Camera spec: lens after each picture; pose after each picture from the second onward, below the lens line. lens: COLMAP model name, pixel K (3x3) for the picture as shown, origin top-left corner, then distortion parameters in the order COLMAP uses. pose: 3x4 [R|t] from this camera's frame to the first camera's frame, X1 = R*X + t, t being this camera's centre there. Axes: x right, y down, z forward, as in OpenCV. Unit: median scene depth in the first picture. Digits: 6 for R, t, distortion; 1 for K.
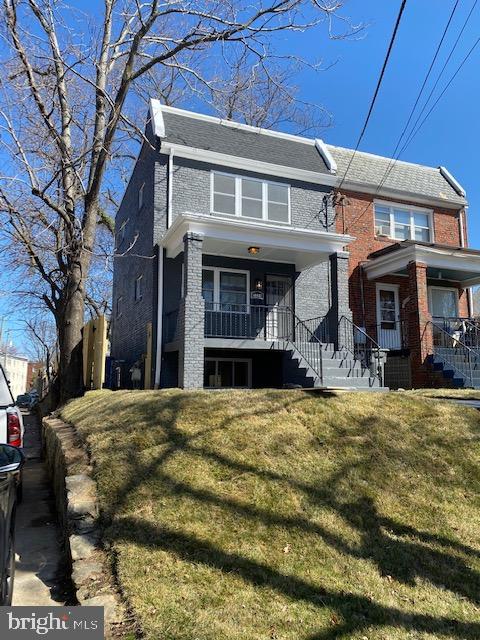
lens RADIAL K [[490.6, 0, 236.7], [0, 490.6, 321.2], [0, 0, 1]] dist [0.008195, -0.020381]
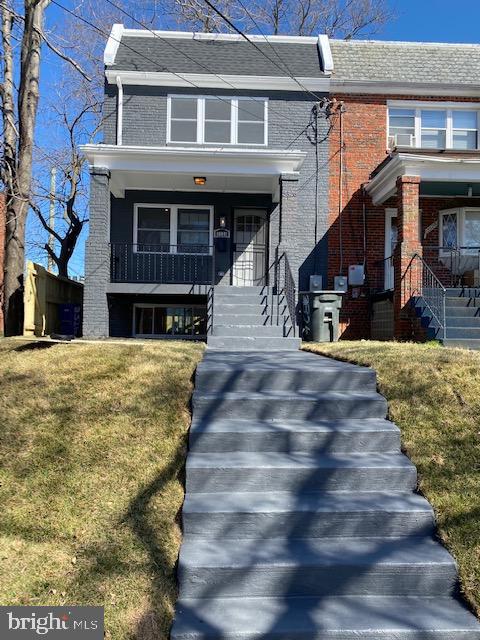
lens RADIAL K [[490.6, 0, 241.3], [0, 490.6, 321.1], [0, 0, 1]] dist [0.008195, -0.020381]
pose [[0.935726, 0.001882, -0.352724, 0.385188], [0.034982, 0.994561, 0.098109, 0.019017], [0.350990, -0.104142, 0.930570, 0.173397]]
